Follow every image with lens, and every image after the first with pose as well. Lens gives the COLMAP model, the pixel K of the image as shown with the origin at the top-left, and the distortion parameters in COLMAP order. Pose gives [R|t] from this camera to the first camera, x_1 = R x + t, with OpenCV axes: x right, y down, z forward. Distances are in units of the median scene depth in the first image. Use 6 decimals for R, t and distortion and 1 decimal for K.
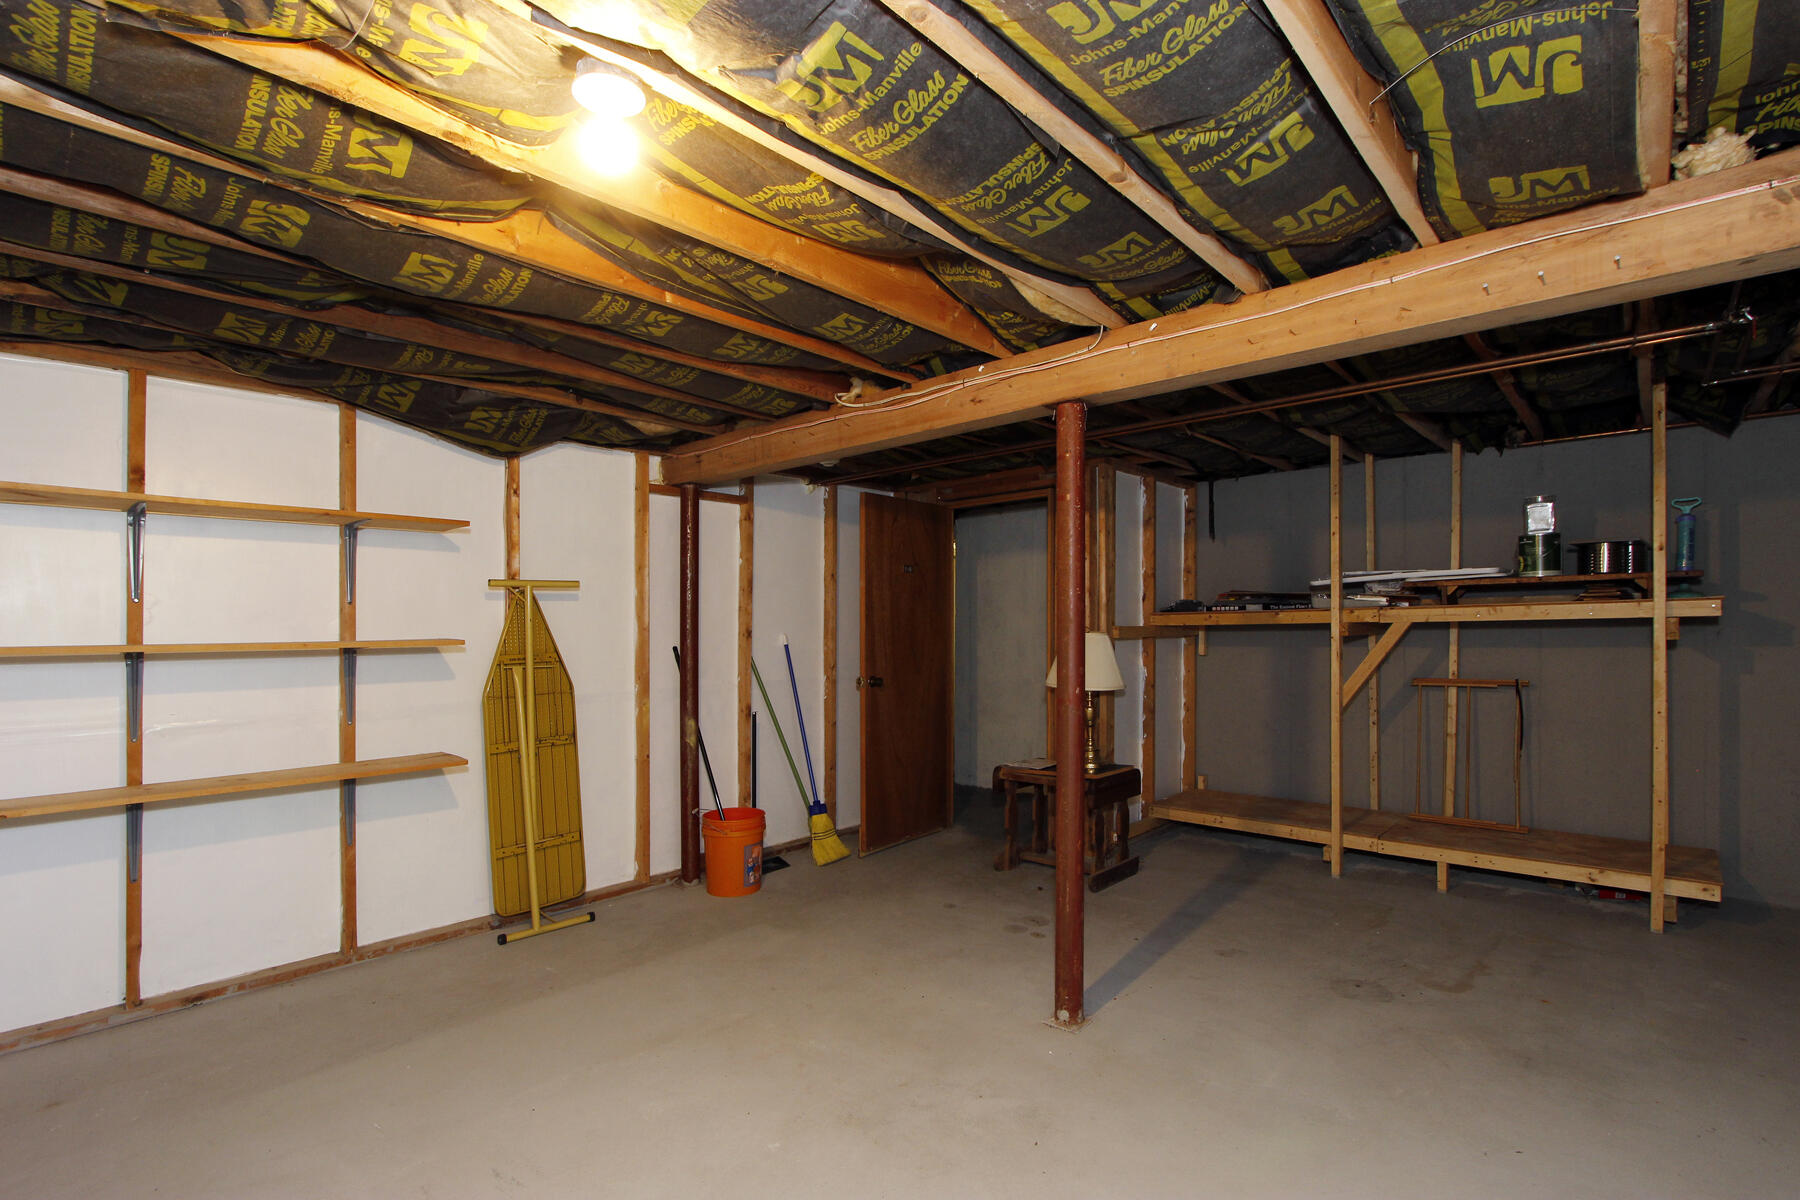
lens RADIAL K [[823.7, 0, 910.8], [0, 823.7, 614.9], [0, 0, 1]] dist [-0.019373, 0.002023]
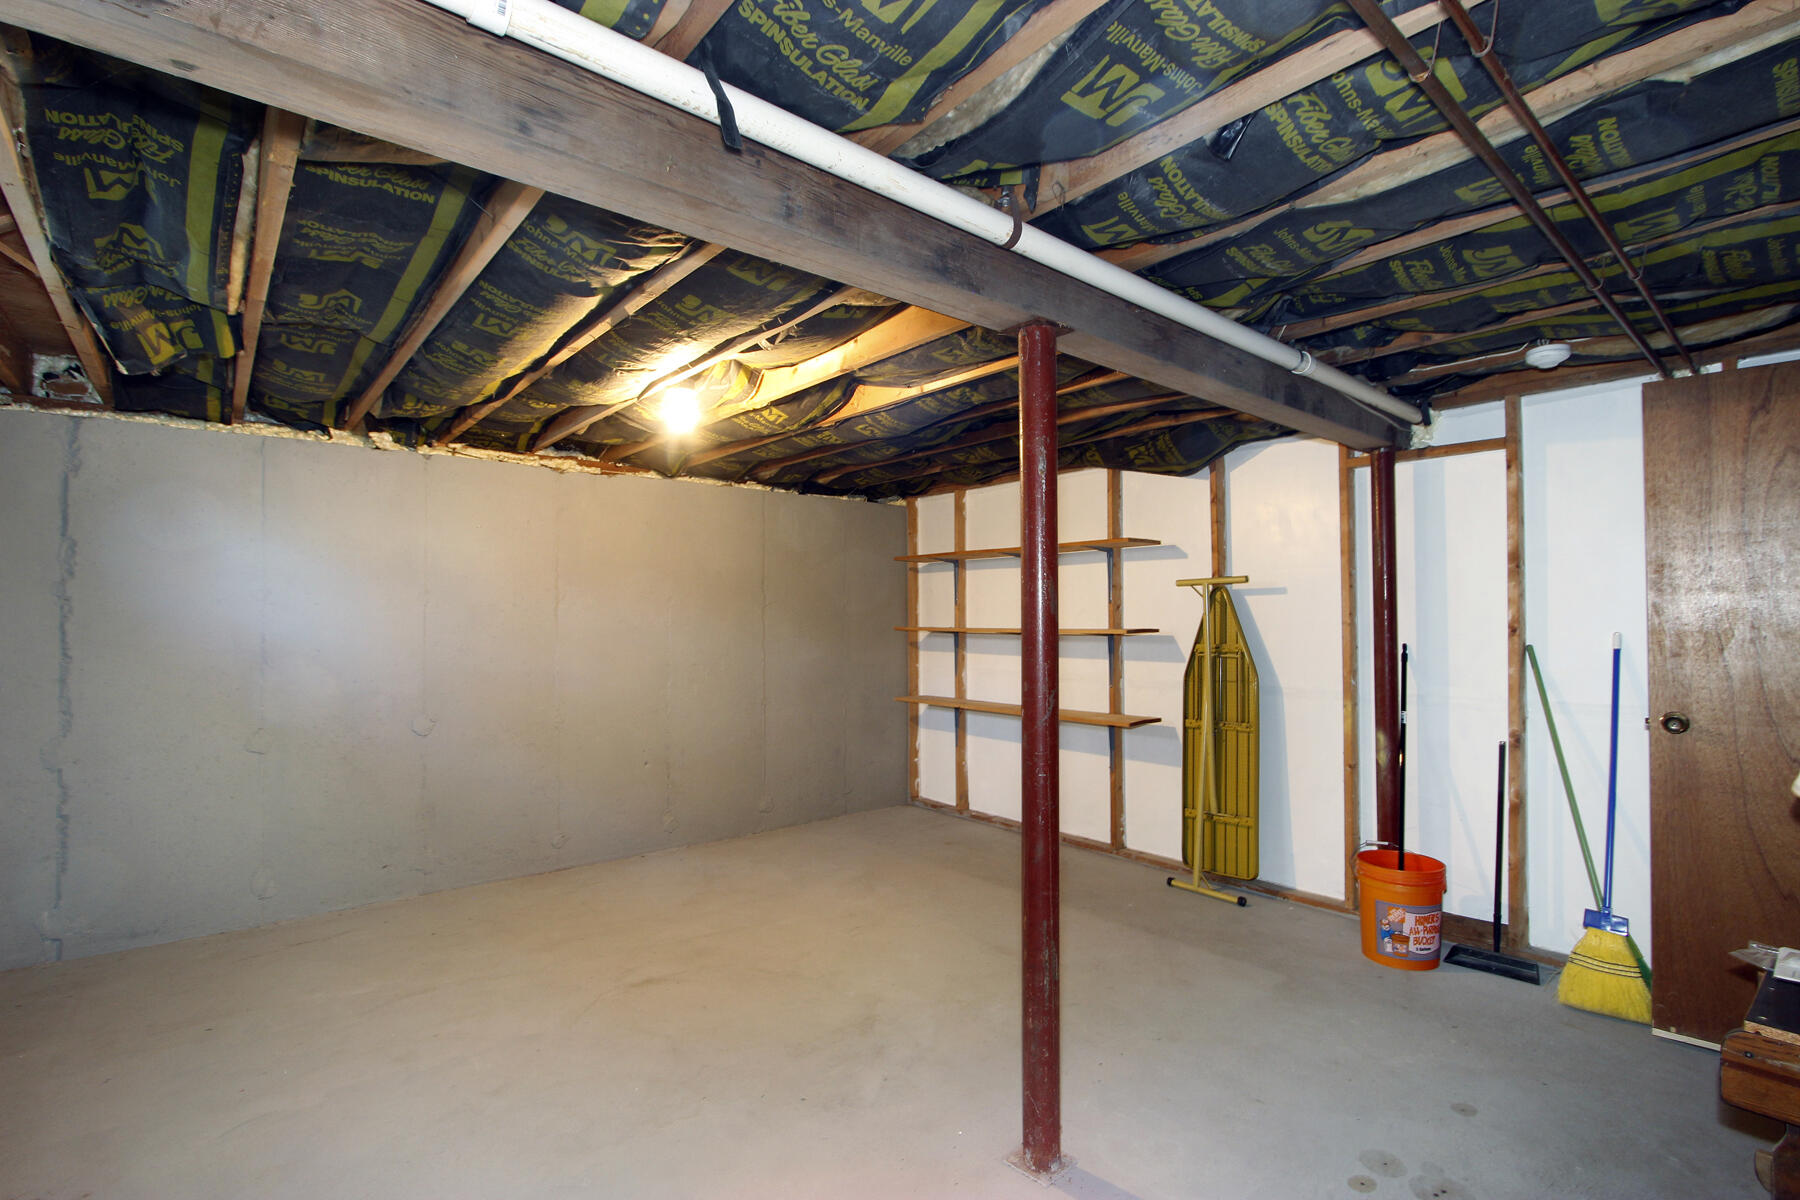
lens RADIAL K [[823.7, 0, 910.6], [0, 823.7, 609.7], [0, 0, 1]] dist [-0.019373, 0.002023]
pose [[-0.124495, -0.007528, -0.992192, 0.744272], [0.013777, 0.999862, -0.009315, 0.004394], [0.992125, -0.014830, -0.124375, 0.776194]]
